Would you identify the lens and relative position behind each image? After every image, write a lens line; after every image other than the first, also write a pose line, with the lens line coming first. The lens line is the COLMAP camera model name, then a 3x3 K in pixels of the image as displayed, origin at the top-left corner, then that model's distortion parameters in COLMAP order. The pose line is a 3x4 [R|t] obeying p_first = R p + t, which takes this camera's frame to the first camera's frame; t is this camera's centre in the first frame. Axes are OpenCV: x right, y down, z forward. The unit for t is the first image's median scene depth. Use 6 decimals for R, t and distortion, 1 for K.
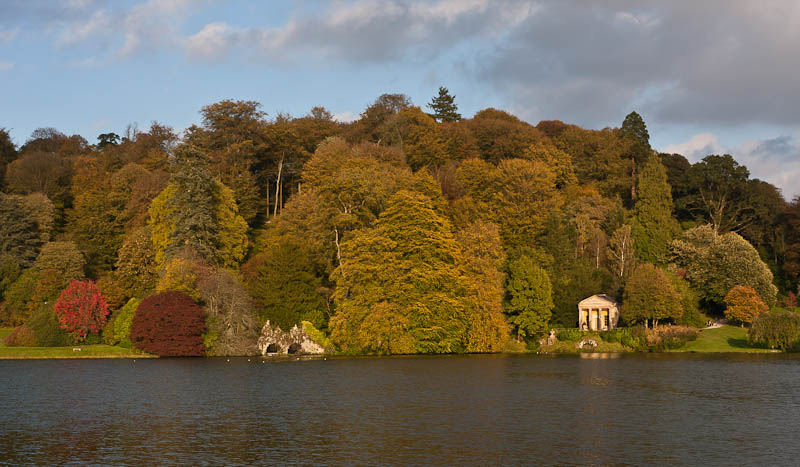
lens RADIAL K [[1280.9, 0, 398.6], [0, 1280.9, 236.7], [0, 0, 1]] dist [0.020991, 0.000000]
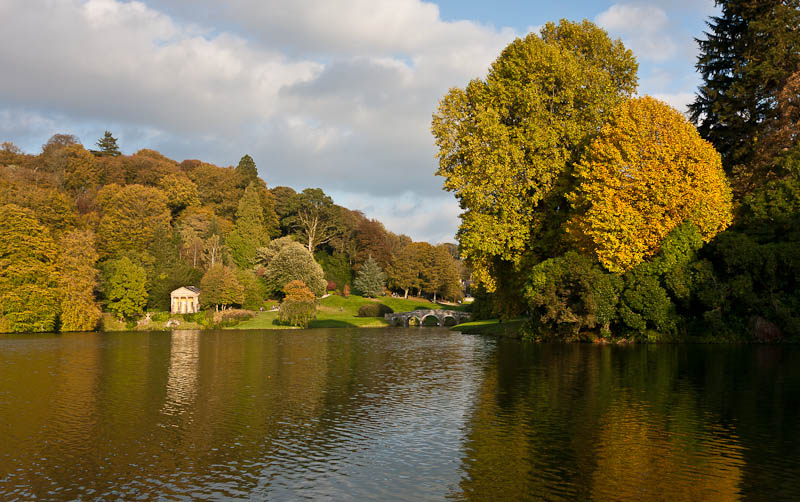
lens RADIAL K [[866.1, 0, 400.6], [0, 866.1, 252.5], [0, 0, 1]] dist [0.003939, 0.000000]
pose [[0.969482, 0.011012, 0.244913, 0.149462], [-0.012238, 0.999919, 0.003485, 0.003697], [-0.244855, -0.006376, 0.969539, 0.065369]]
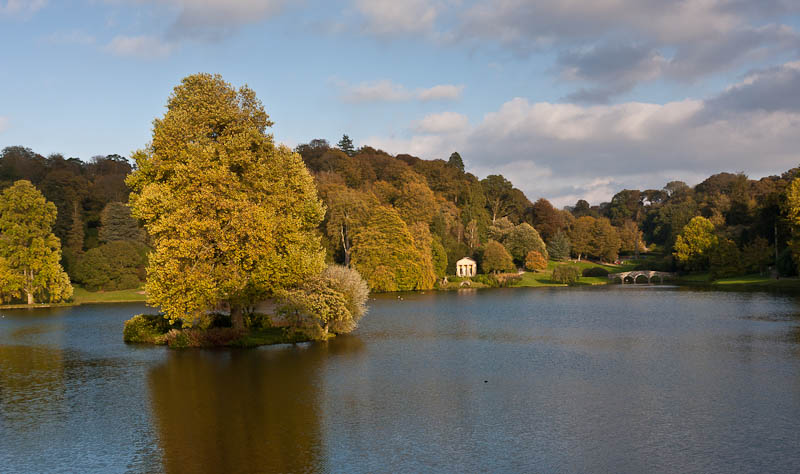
lens RADIAL K [[948.0, 0, 401.5], [0, 948.0, 235.2], [0, 0, 1]] dist [0.018843, 0.000000]
pose [[0.965933, -0.012458, 0.258493, -0.299936], [0.002290, 0.999213, 0.039603, -0.043708], [-0.258783, -0.037662, 0.965201, -0.334194]]
